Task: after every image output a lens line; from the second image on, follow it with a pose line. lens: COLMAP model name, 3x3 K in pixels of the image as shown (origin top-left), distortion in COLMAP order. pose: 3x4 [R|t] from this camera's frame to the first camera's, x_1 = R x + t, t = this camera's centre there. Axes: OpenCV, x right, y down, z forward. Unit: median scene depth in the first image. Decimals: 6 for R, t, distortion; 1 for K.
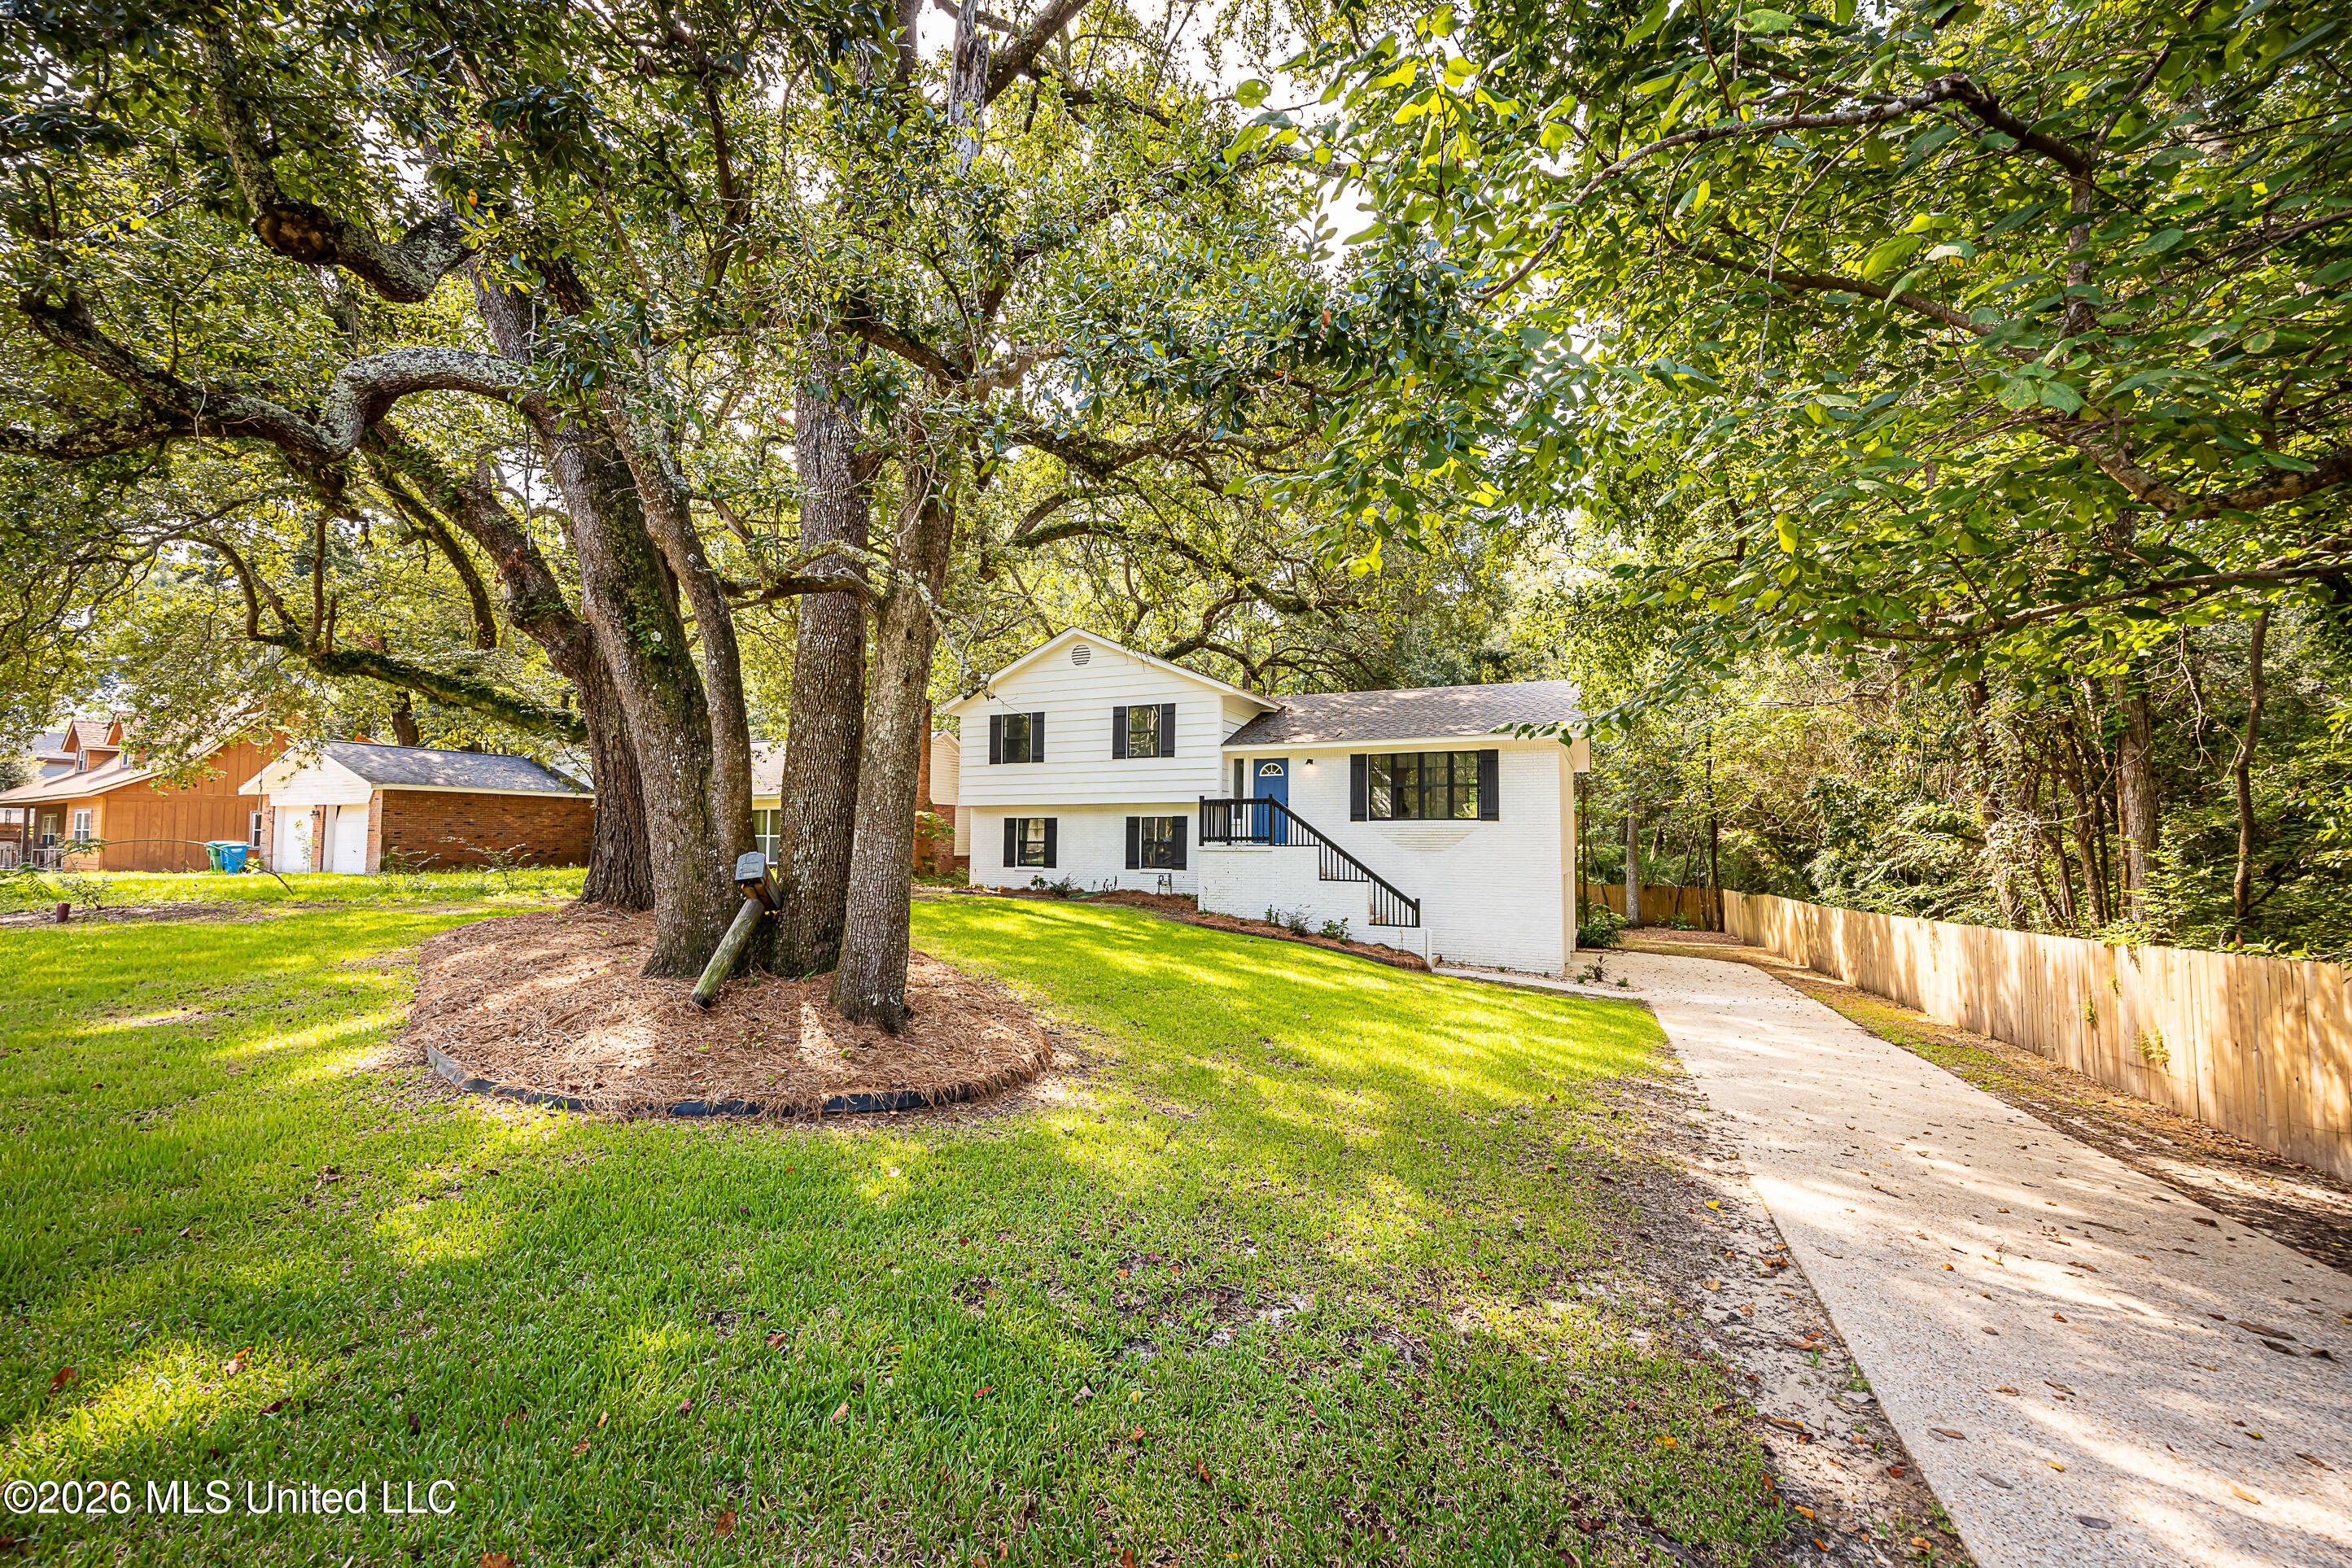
lens RADIAL K [[1058.0, 0, 1229.1], [0, 1058.0, 714.3], [0, 0, 1]] dist [-0.000134, -0.000046]
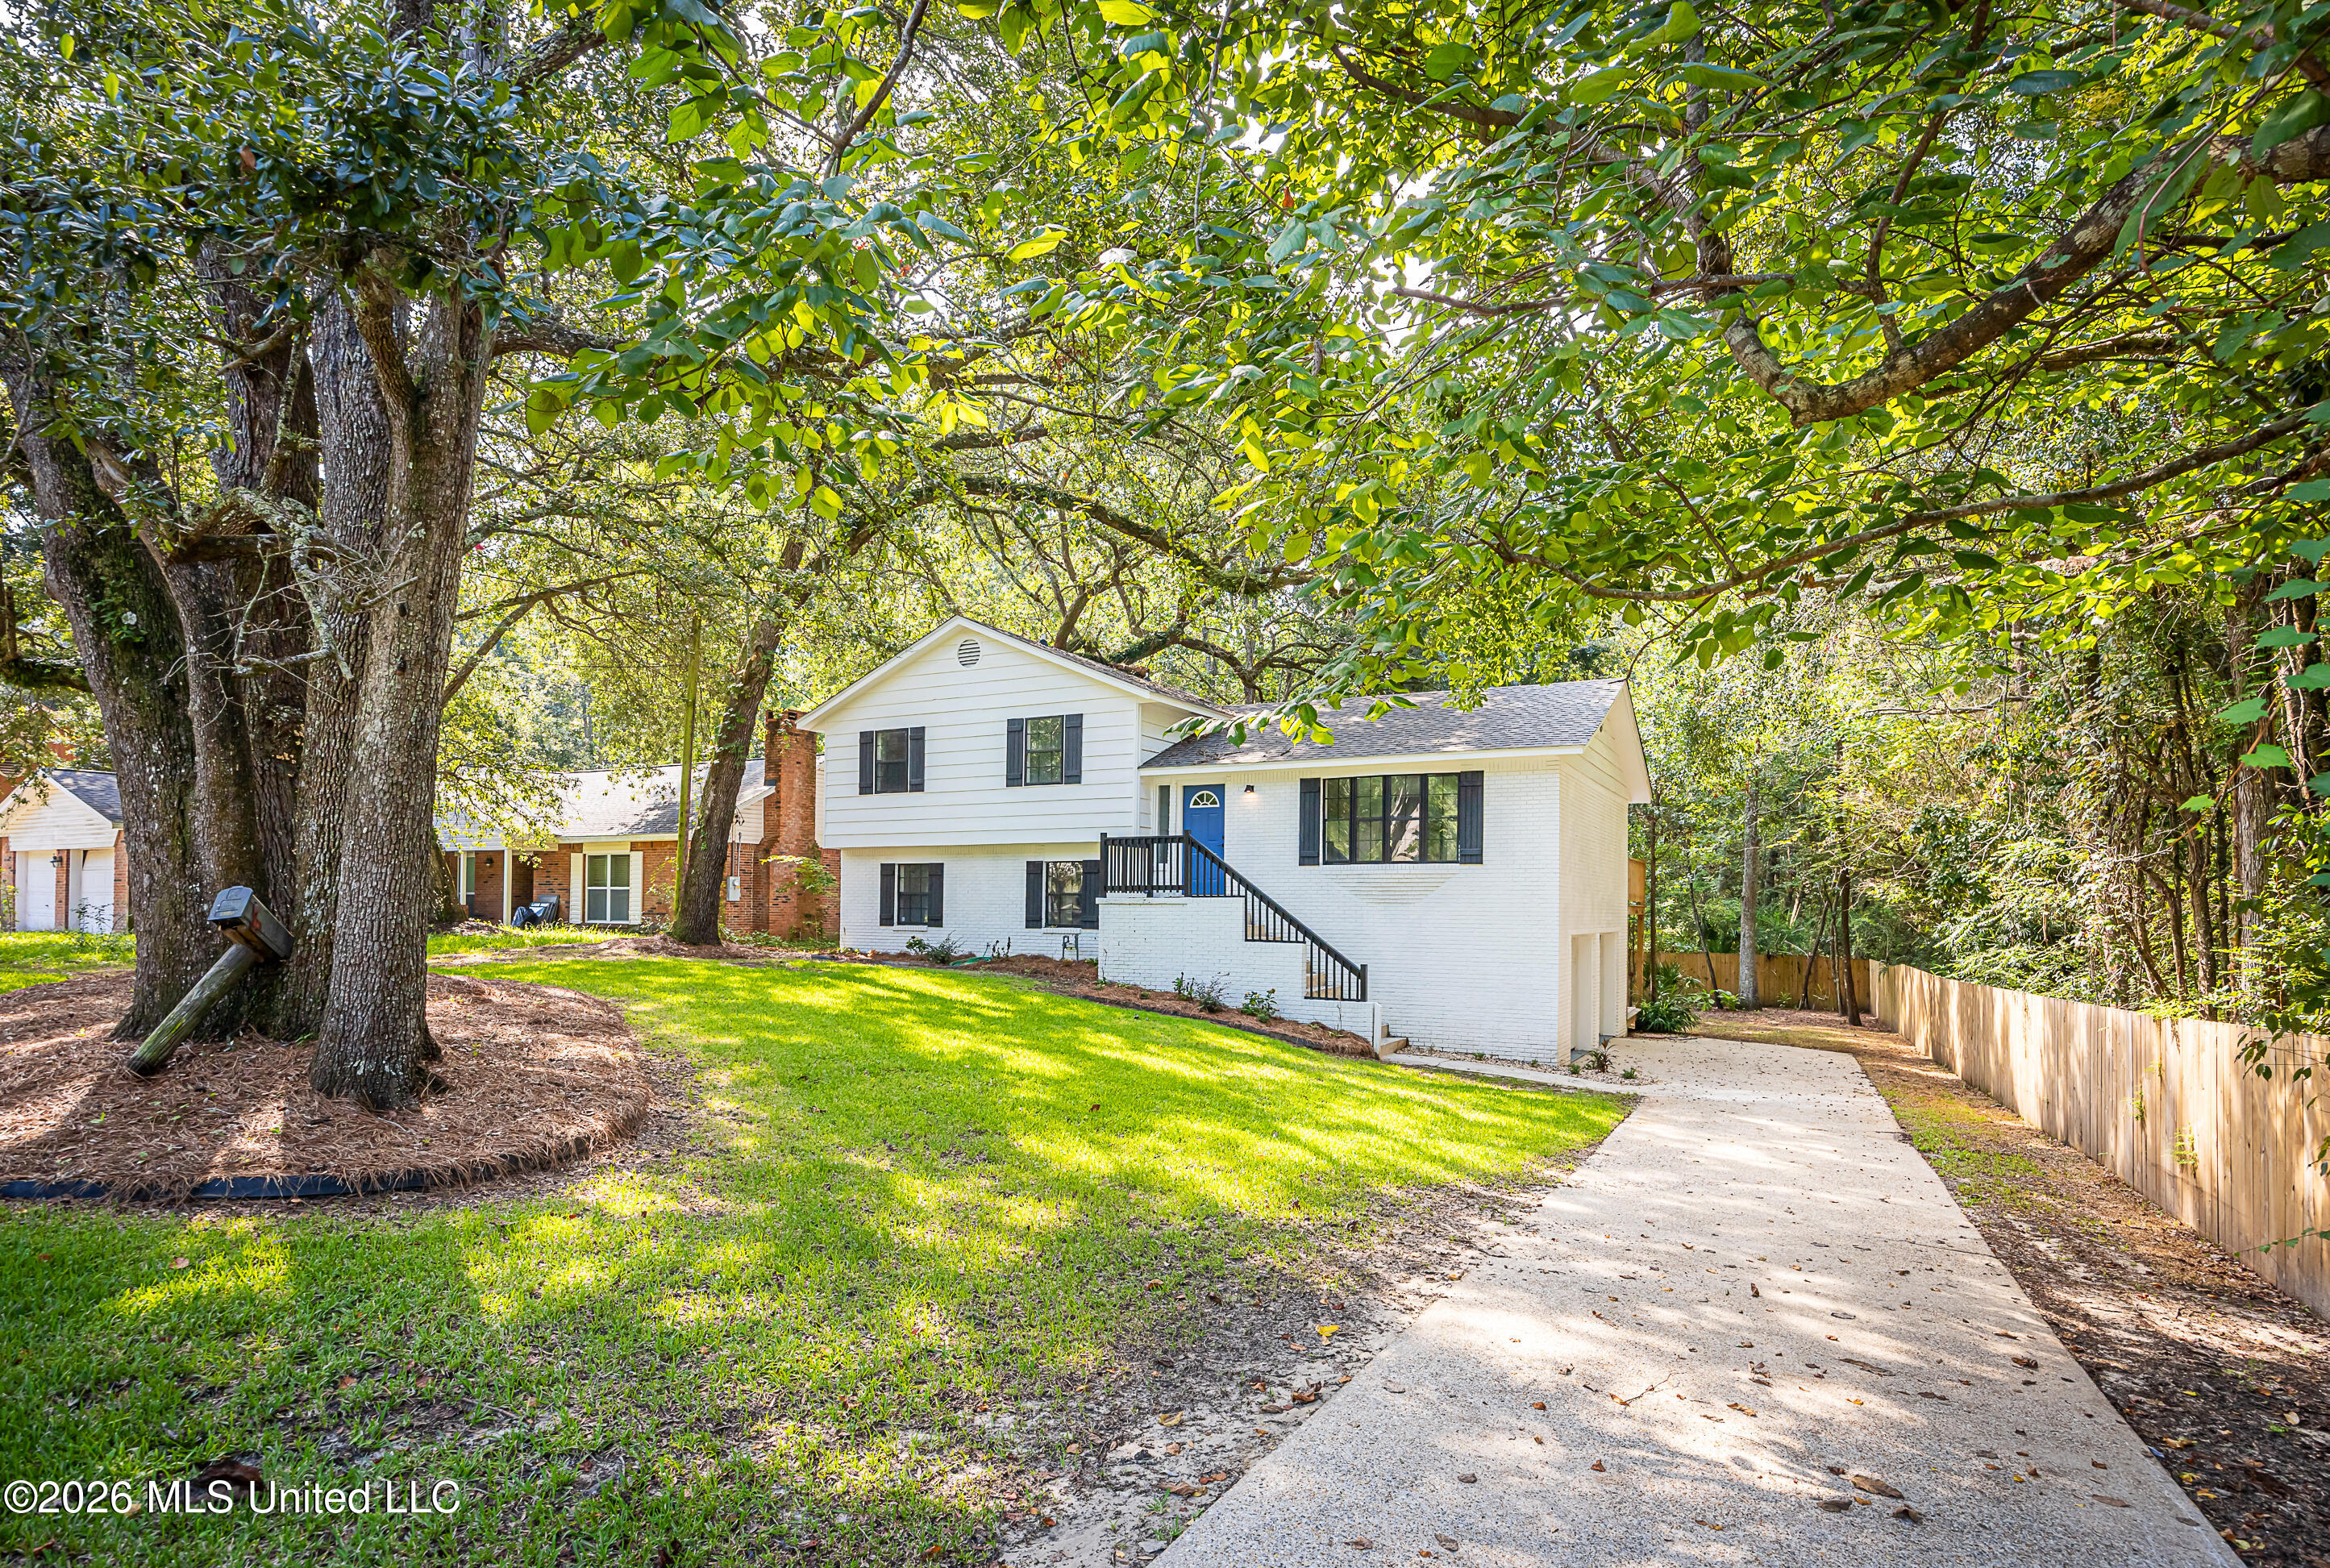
lens RADIAL K [[1381.0, 0, 1261.3], [0, 1381.0, 786.1], [0, 0, 1]] dist [-0.008604, -0.001592]
pose [[0.999026, -0.003945, -0.043951, 0.133612], [0.005503, 0.999359, 0.035382, 0.007985], [0.043783, -0.035589, 0.998407, -0.000418]]
